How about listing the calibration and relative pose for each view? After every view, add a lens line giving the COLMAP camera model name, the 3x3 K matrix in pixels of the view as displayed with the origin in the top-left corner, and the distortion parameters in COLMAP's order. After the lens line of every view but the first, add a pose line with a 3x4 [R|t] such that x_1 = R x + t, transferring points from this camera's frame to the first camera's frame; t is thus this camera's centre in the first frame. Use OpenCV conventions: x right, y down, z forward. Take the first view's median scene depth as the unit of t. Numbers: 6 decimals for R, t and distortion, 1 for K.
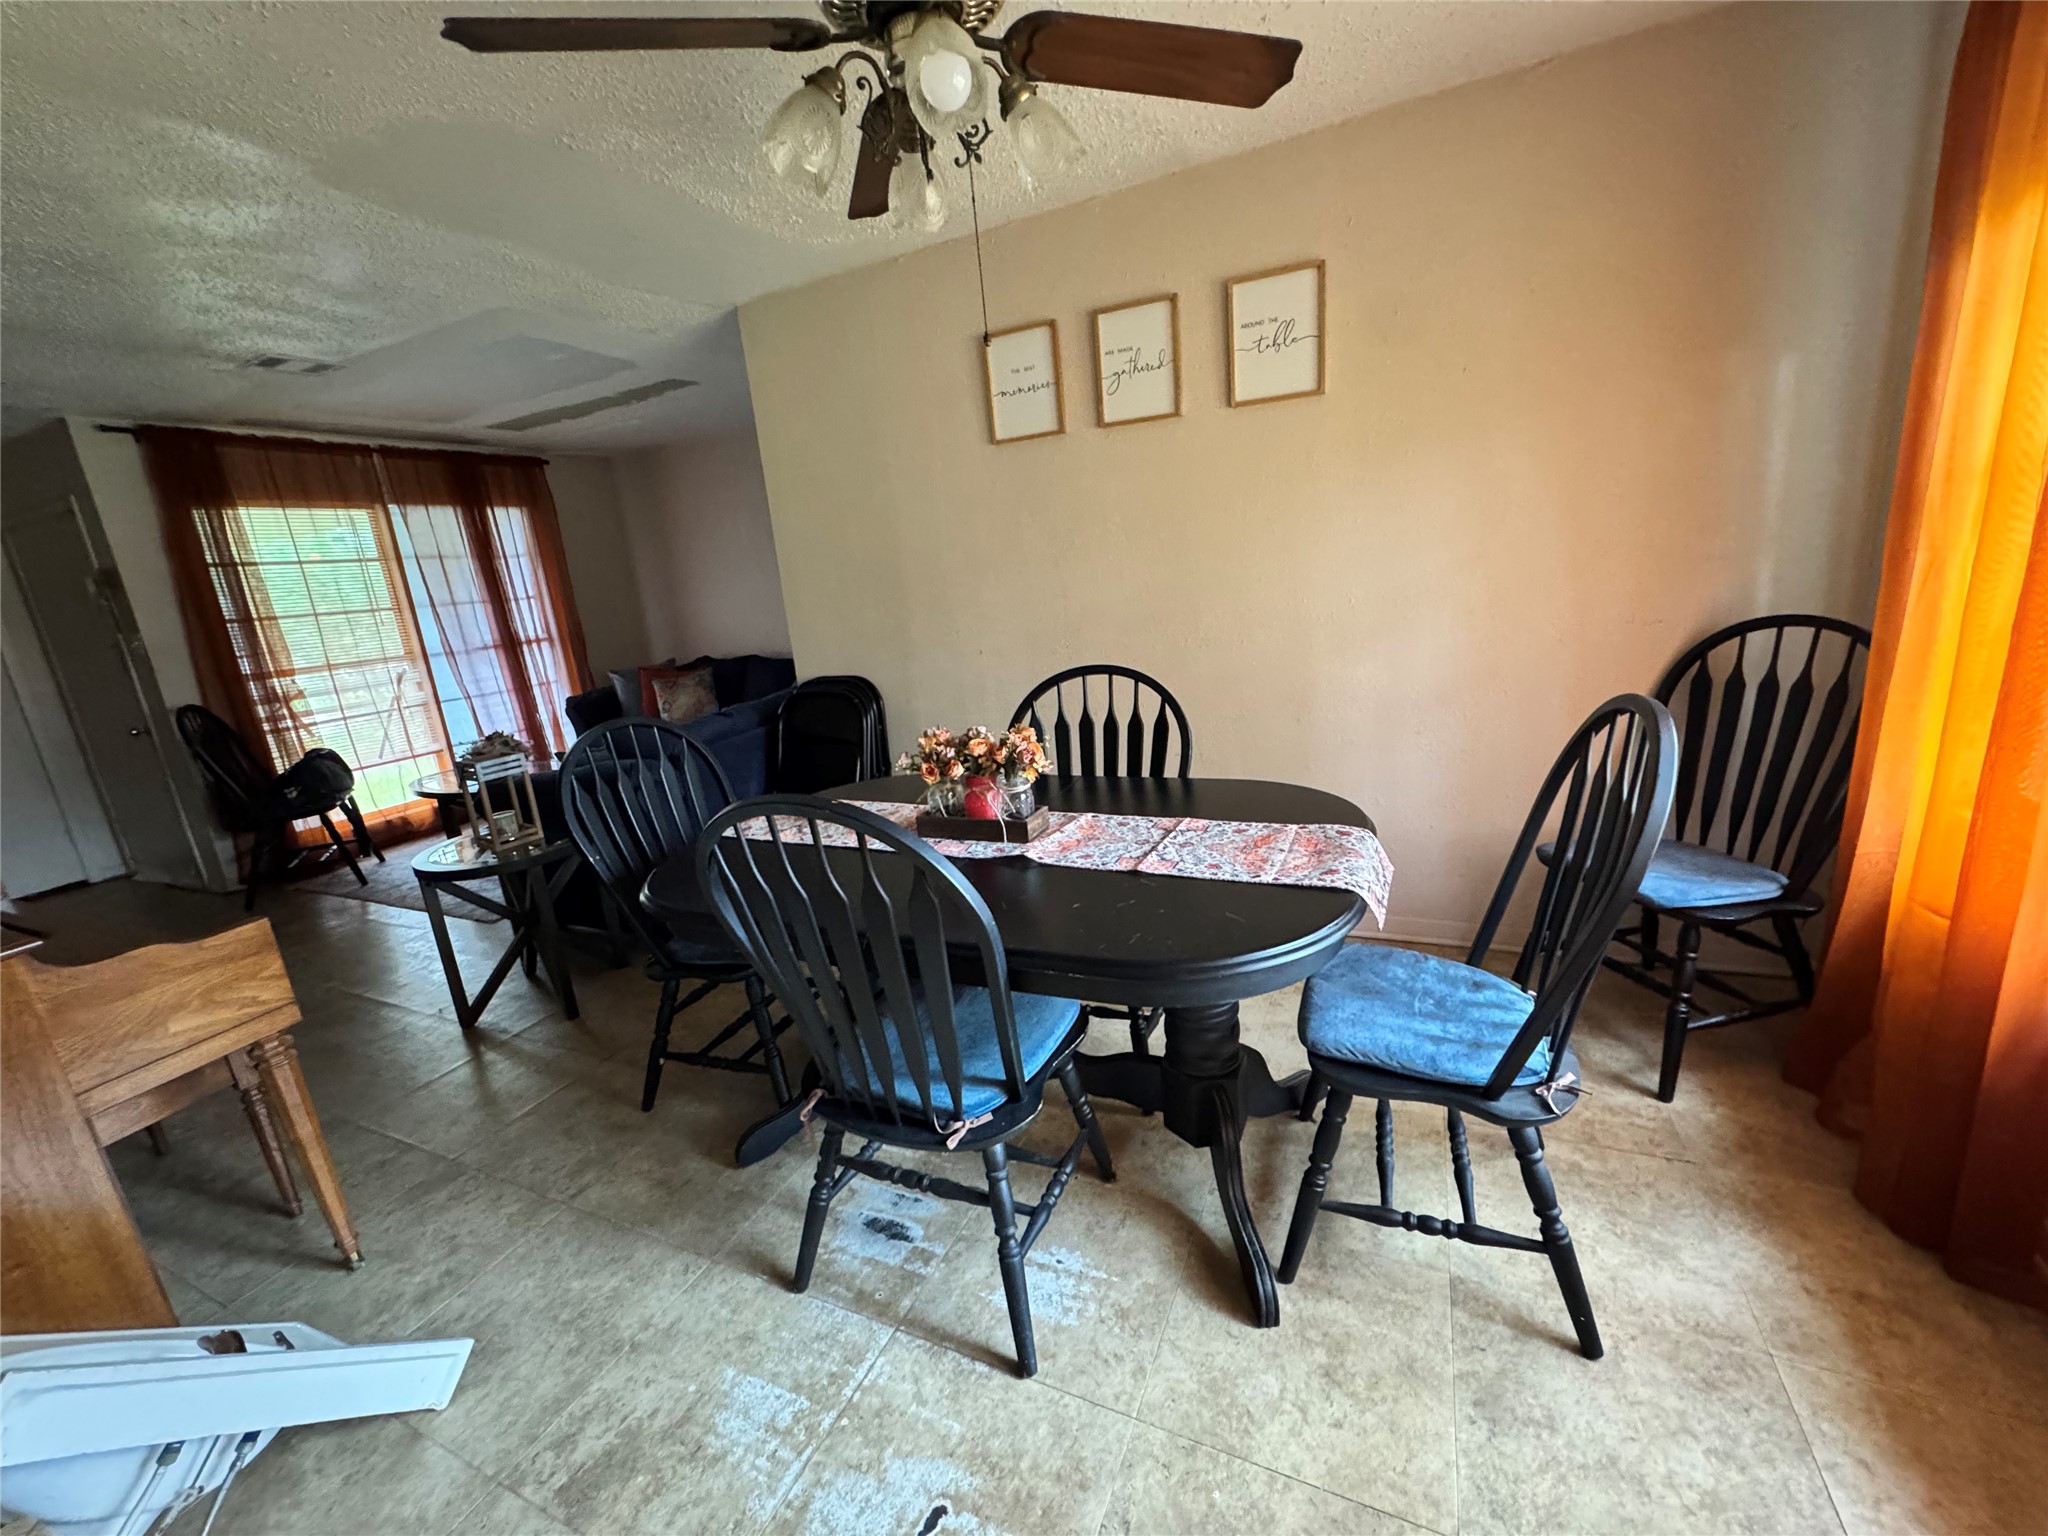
lens RADIAL K [[831.3, 0, 1024.0], [0, 831.3, 768.0], [0, 0, 1]] dist [-0.002008, -0.000180]
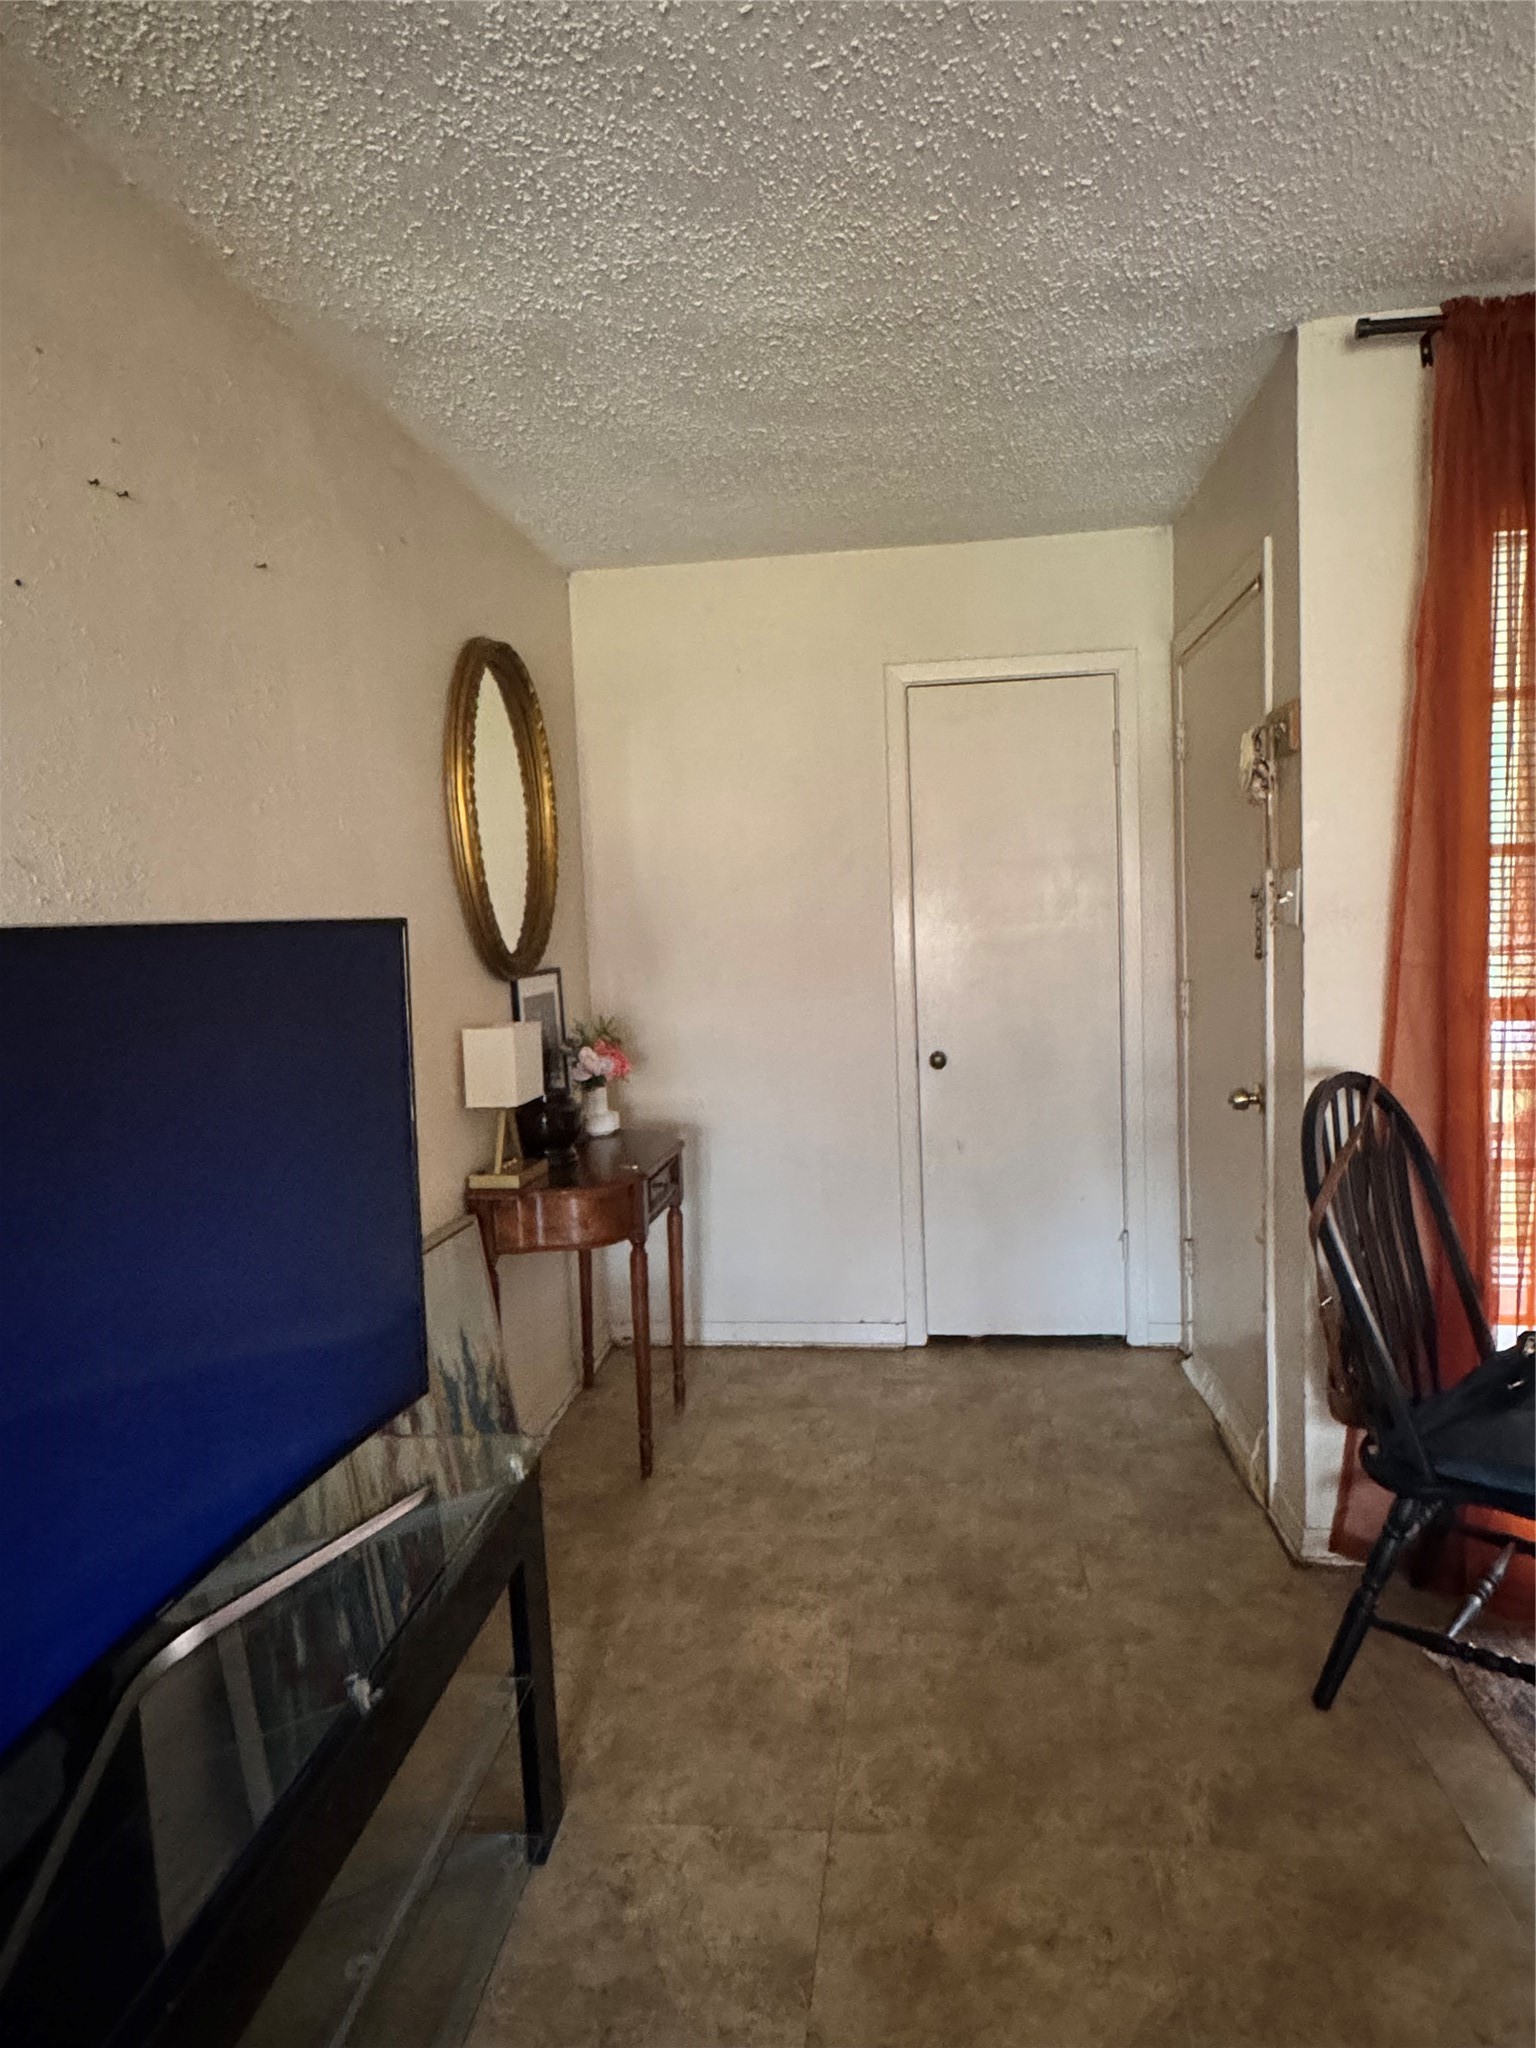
lens RADIAL K [[1292.8, 0, 768.0], [0, 1292.8, 1024.0], [0, 0, 1]] dist [0.002635, 0.000197]
pose [[0.313921, 0.160894, -0.935717, -0.551852], [-0.219554, 0.971126, 0.093325, -0.090739], [0.923715, 0.176144, 0.340182, 0.561180]]
